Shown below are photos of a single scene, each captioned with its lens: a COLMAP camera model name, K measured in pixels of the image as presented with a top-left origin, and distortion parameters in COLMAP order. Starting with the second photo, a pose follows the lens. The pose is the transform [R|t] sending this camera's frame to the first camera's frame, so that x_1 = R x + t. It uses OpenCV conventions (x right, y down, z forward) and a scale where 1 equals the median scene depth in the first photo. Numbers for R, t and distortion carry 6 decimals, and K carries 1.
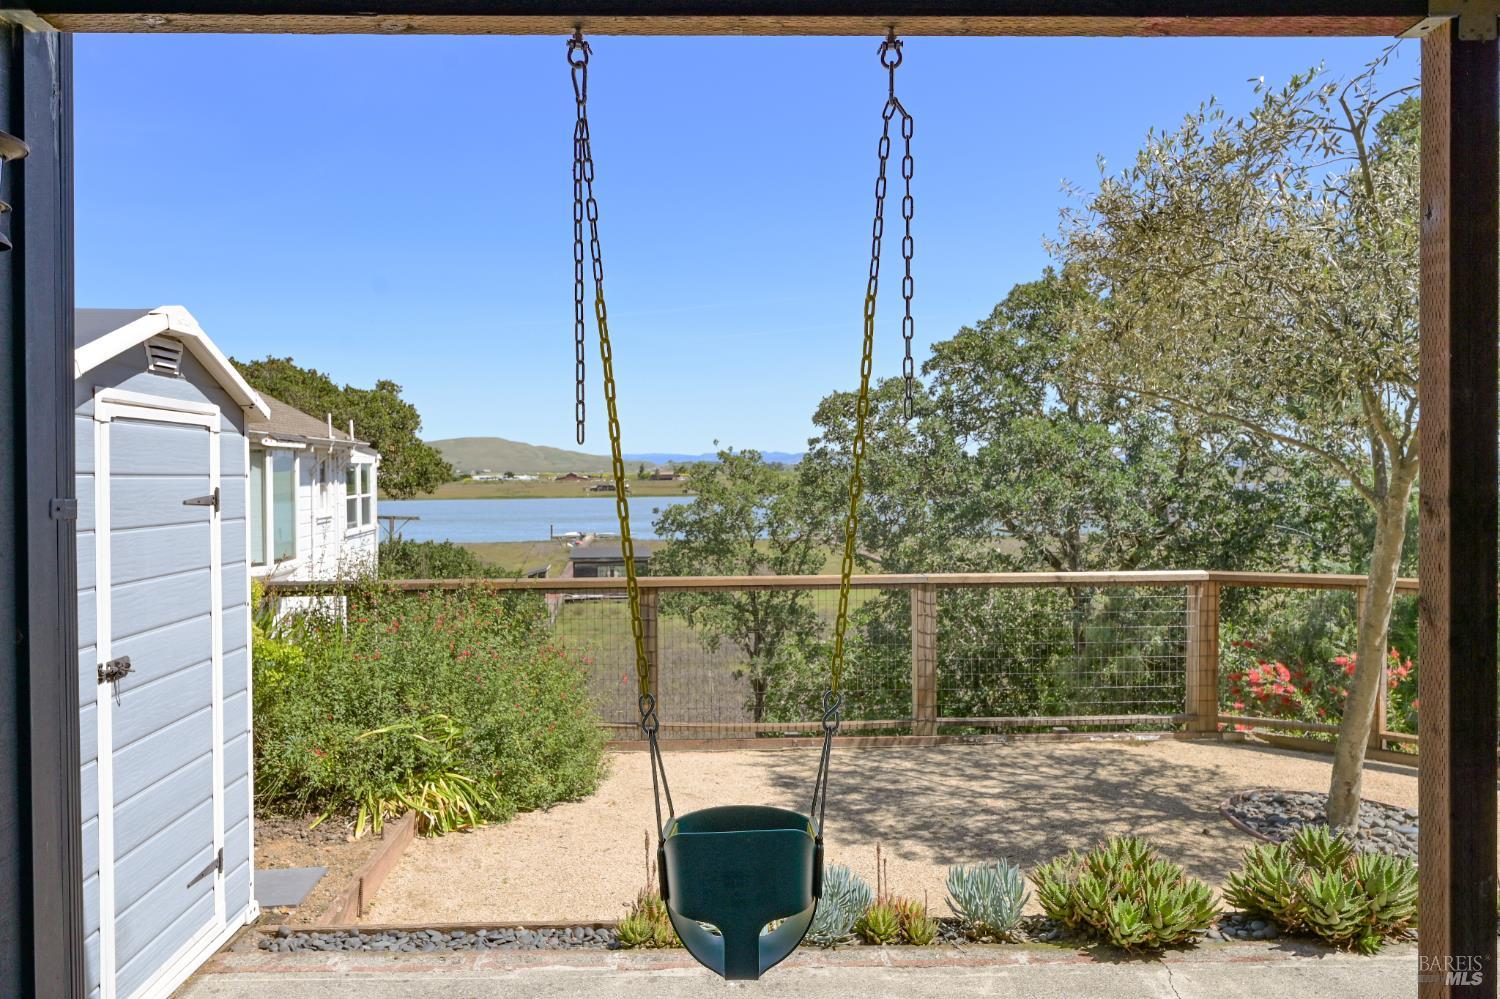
lens RADIAL K [[1045.1, 0, 698.0], [0, 1045.1, 479.2], [0, 0, 1]] dist [-0.004005, 0.001093]
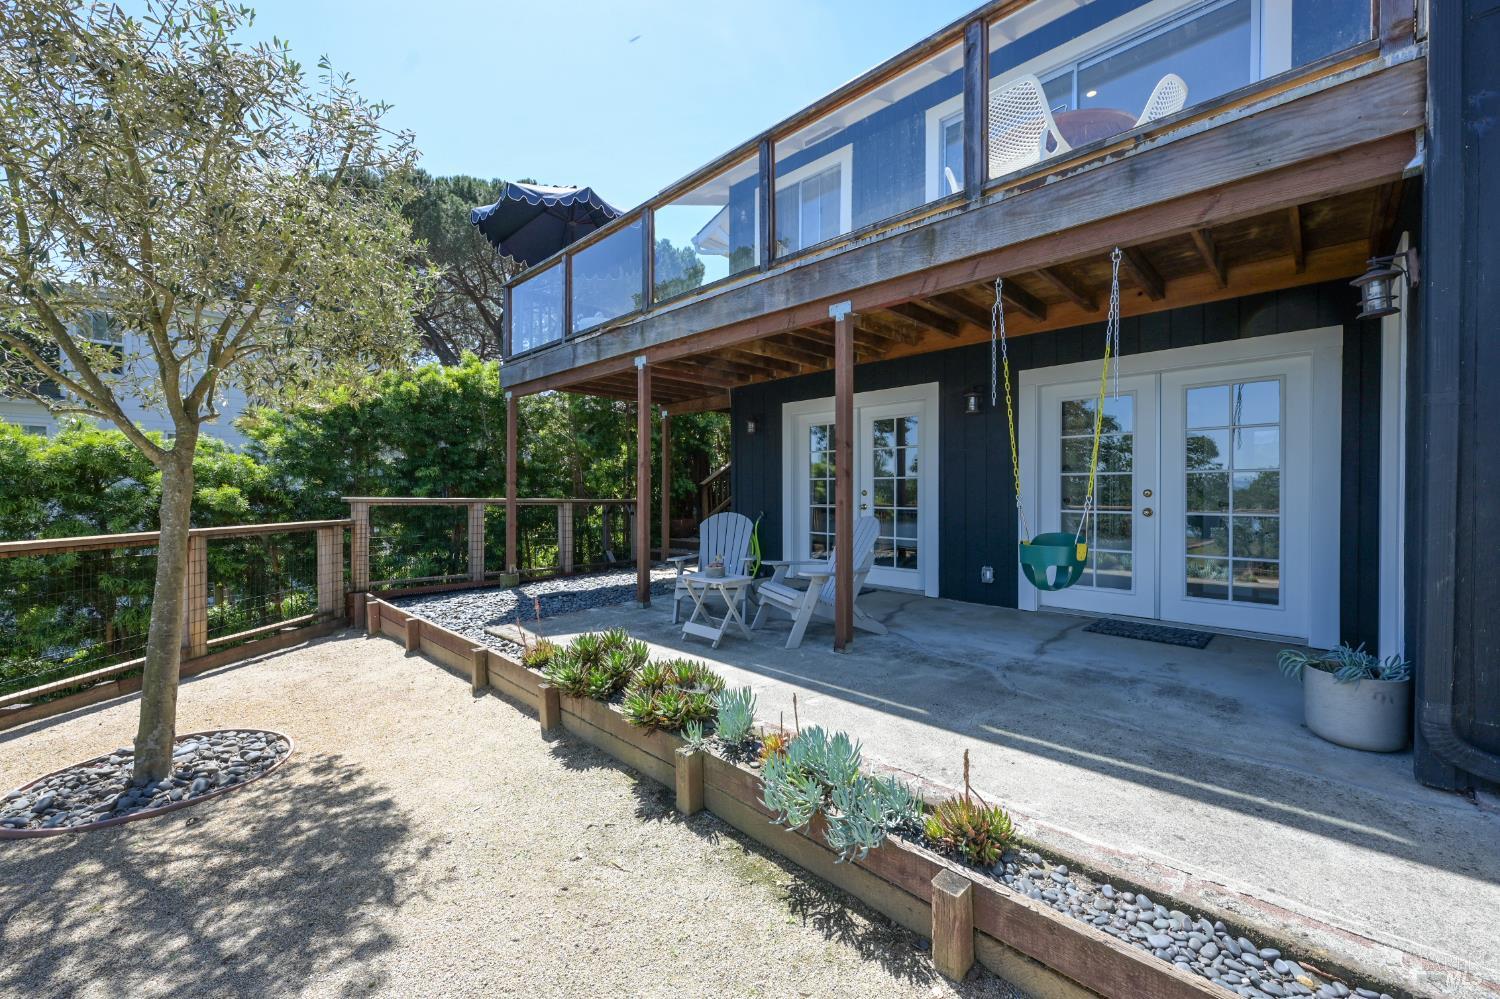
lens RADIAL K [[592.8, 0, 751.7], [0, 592.8, 499.1], [0, 0, 1]] dist [0.000841, -0.000440]
pose [[-0.708443, 0.000823, 0.705768, -0.142199], [0.013076, 0.999843, 0.011960, 0.051161], [-0.705647, 0.017702, -0.708342, 0.749701]]
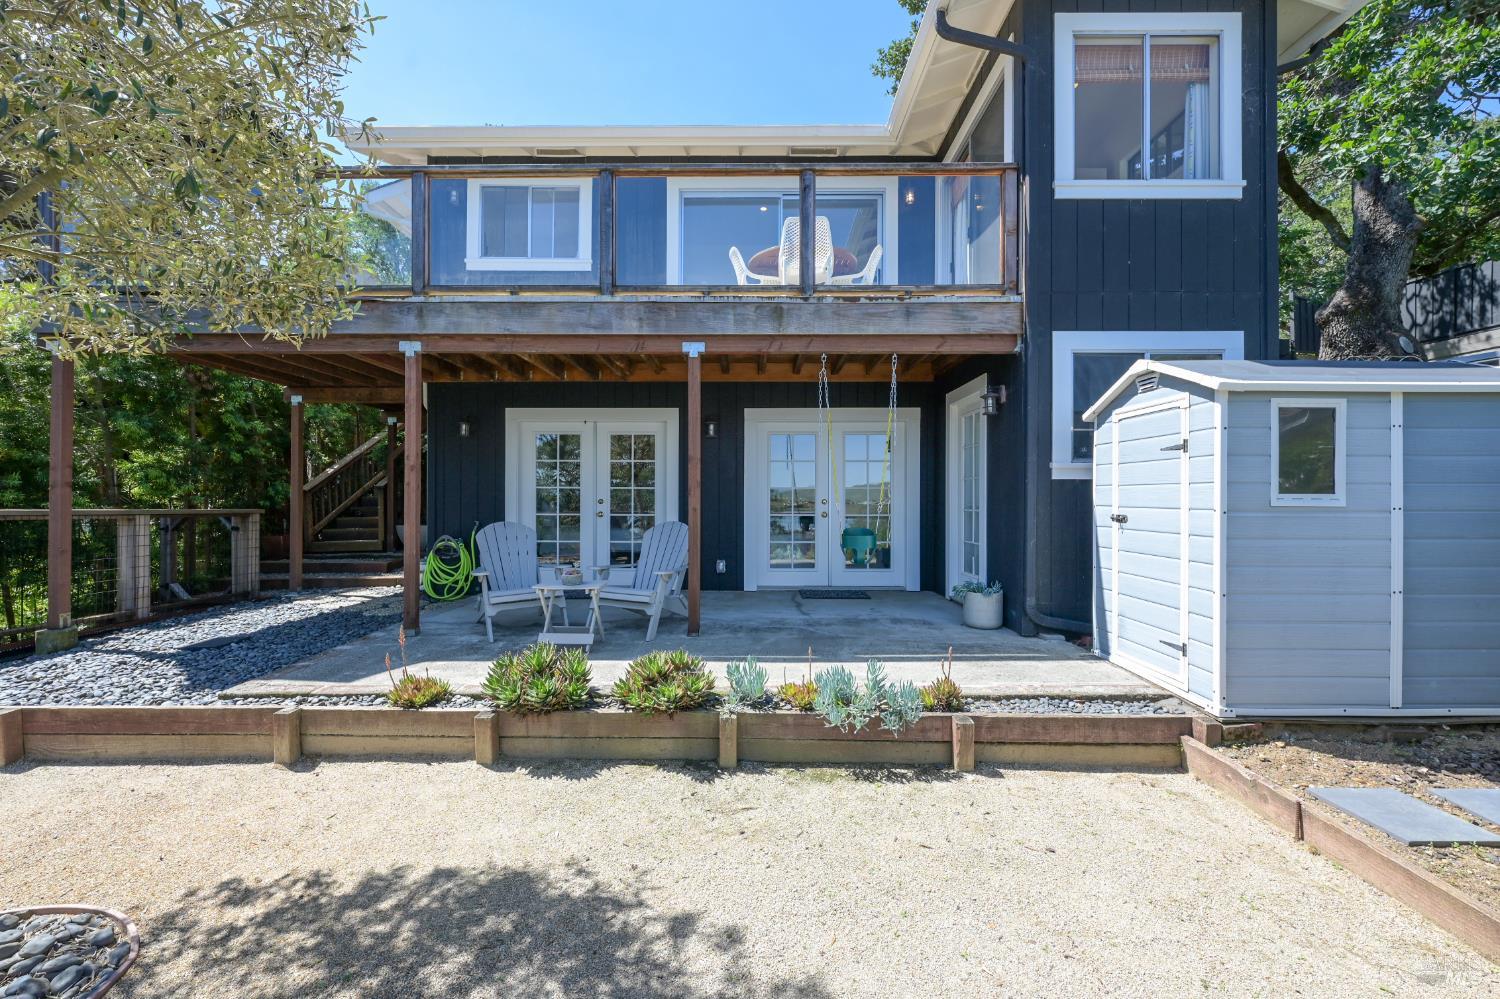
lens RADIAL K [[592.8, 0, 752.2], [0, 592.8, 501.4], [0, 0, 1]] dist [0.000841, -0.000440]
pose [[-0.999745, 0.006816, 0.021522, 0.120642], [0.007017, 0.999932, 0.009268, 0.047270], [-0.021457, 0.009416, -0.999725, 0.962875]]
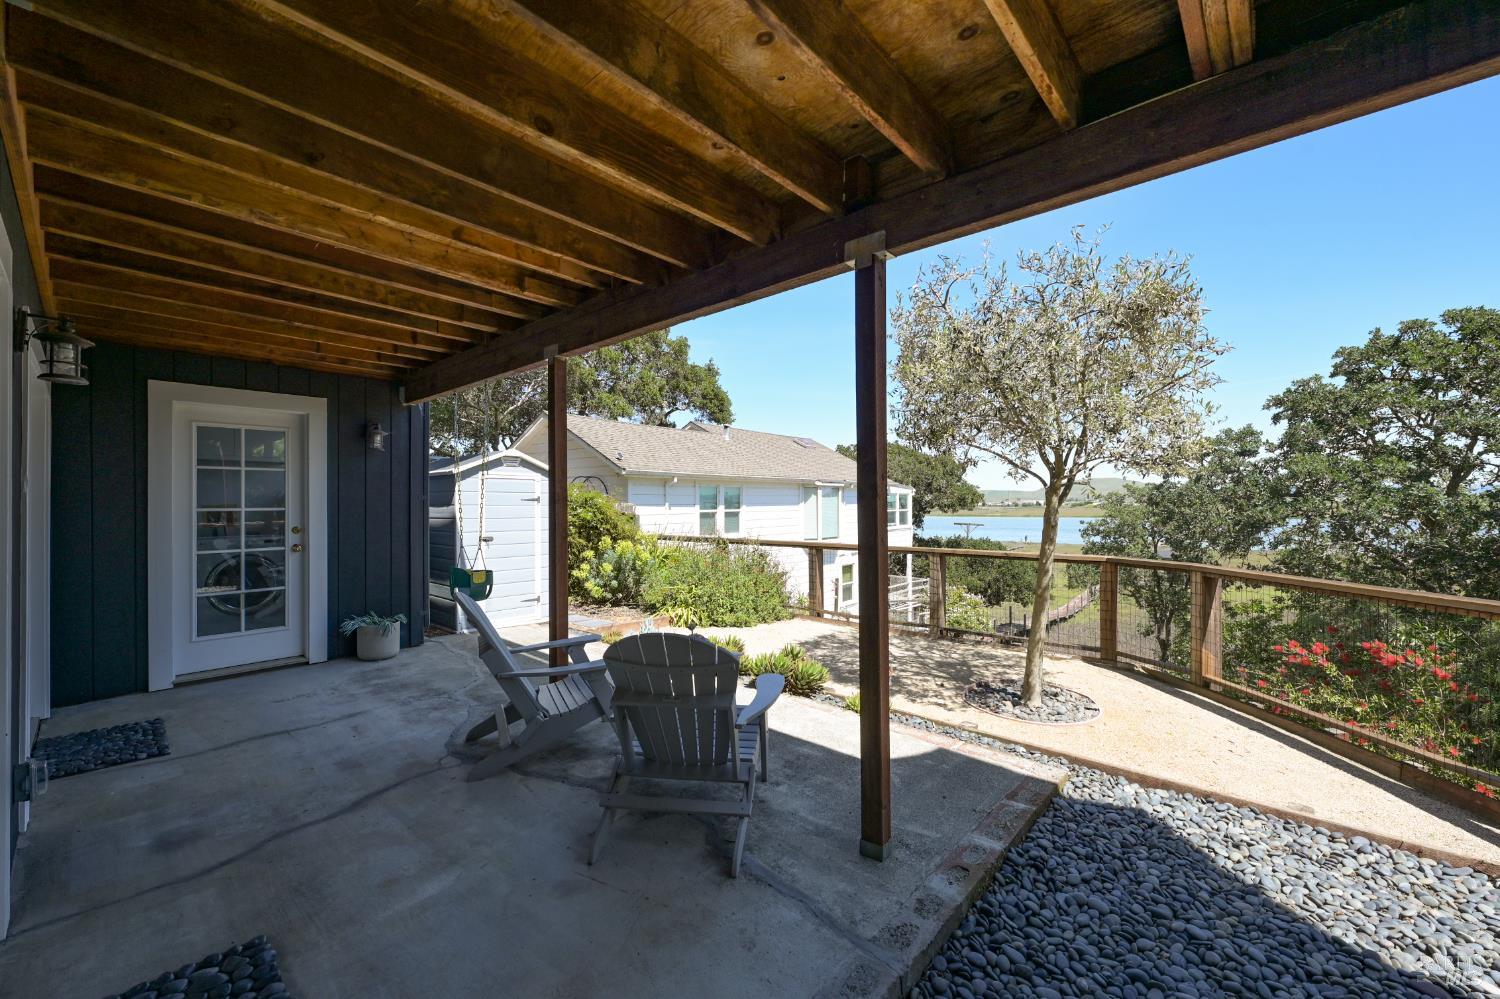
lens RADIAL K [[592.8, 0, 753.0], [0, 592.8, 499.2], [0, 0, 1]] dist [0.000841, -0.000440]
pose [[0.734082, 0.001719, -0.679058, 0.704485], [-0.007737, 0.999953, -0.005833, 0.012650], [0.679016, 0.009535, 0.734061, -0.003878]]
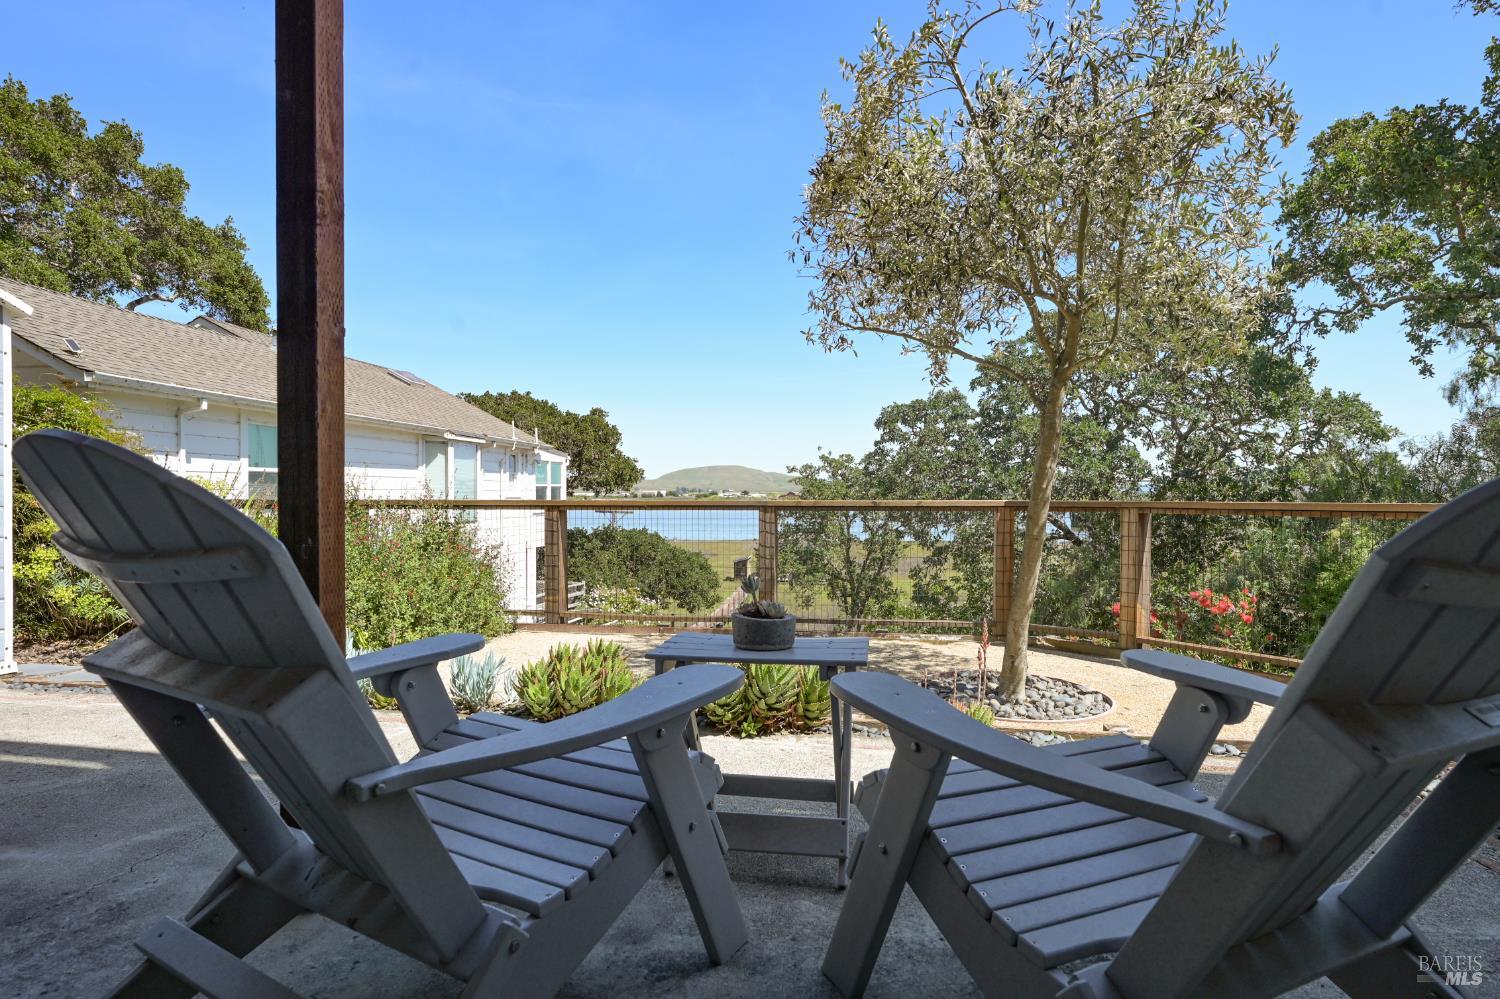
lens RADIAL K [[792.3, 0, 749.1], [0, 792.3, 497.0], [0, 0, 1]] dist [0.000862, 0.000765]
pose [[0.983556, 0.010811, -0.180279, 0.368476], [-0.011187, 0.999937, -0.001065, 0.090307], [0.180256, 0.003064, 0.983615, 0.072923]]
